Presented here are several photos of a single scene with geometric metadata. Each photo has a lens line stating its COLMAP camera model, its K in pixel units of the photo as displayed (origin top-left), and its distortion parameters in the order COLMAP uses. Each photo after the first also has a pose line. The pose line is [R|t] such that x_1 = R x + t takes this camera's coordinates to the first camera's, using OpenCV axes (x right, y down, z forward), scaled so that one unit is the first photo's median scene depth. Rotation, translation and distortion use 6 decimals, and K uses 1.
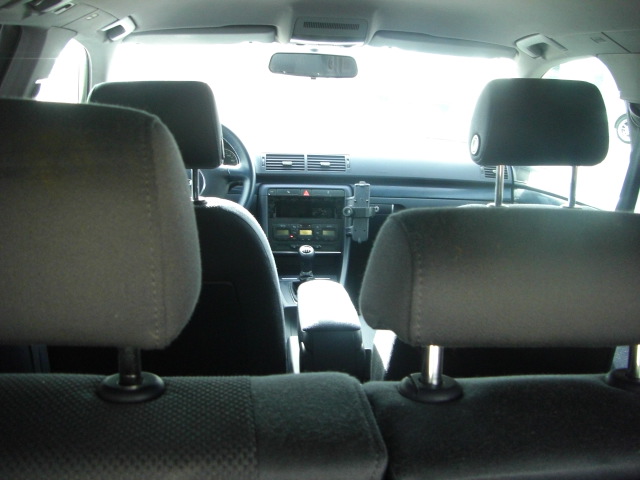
lens RADIAL K [[724.7, 0, 320.0], [0, 724.7, 240.0], [0, 0, 1]] dist [-0.186973, 0.166333]
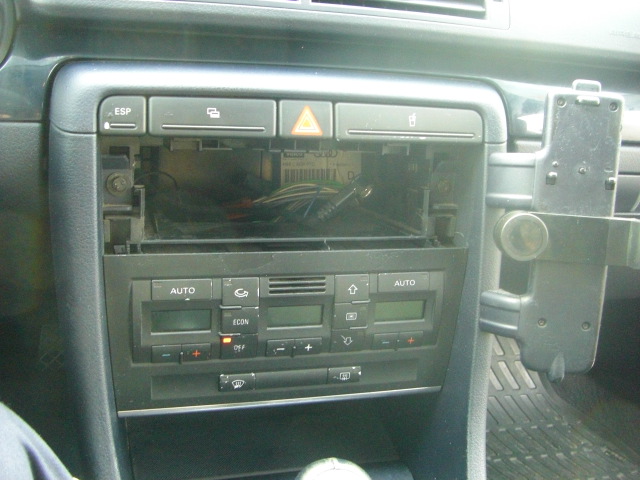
lens RADIAL K [[724.7, 0, 320.0], [0, 724.7, 240.0], [0, 0, 1]] dist [-0.186973, 0.166333]
pose [[0.980351, 0.002033, 0.197249, -0.052918], [-0.047391, 0.973088, 0.225508, -0.077493], [-0.191483, -0.230425, 0.954064, 0.810691]]
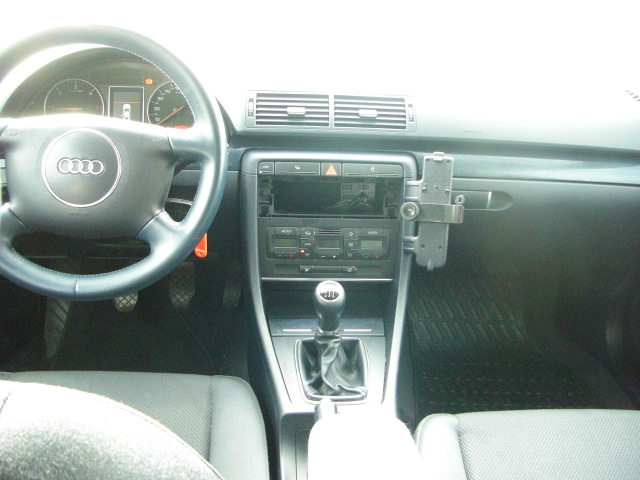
lens RADIAL K [[724.7, 0, 320.0], [0, 724.7, 240.0], [0, 0, 1]] dist [-0.186973, 0.166333]
pose [[0.999353, 0.023681, -0.027087, -0.011580], [-0.019350, 0.988458, 0.150253, -0.093616], [0.030332, -0.149631, 0.988277, 0.470717]]
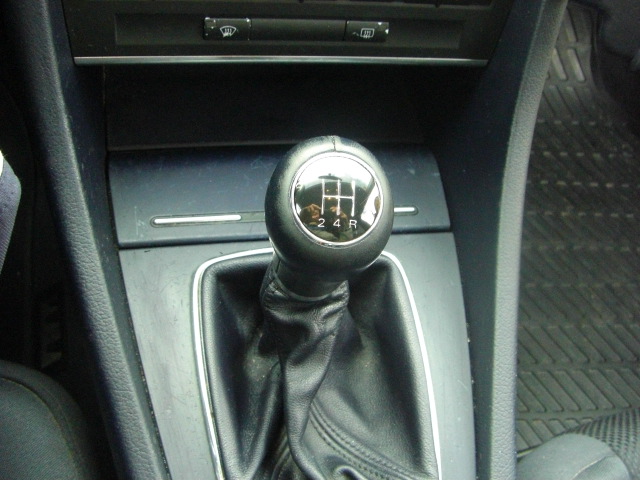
lens RADIAL K [[724.7, 0, 320.0], [0, 724.7, 240.0], [0, 0, 1]] dist [-0.186973, 0.166333]
pose [[0.988300, 0.013130, 0.151954, -0.038595], [-0.107427, 0.767144, 0.632416, -0.056644], [-0.108267, -0.641341, 0.759579, 0.849415]]
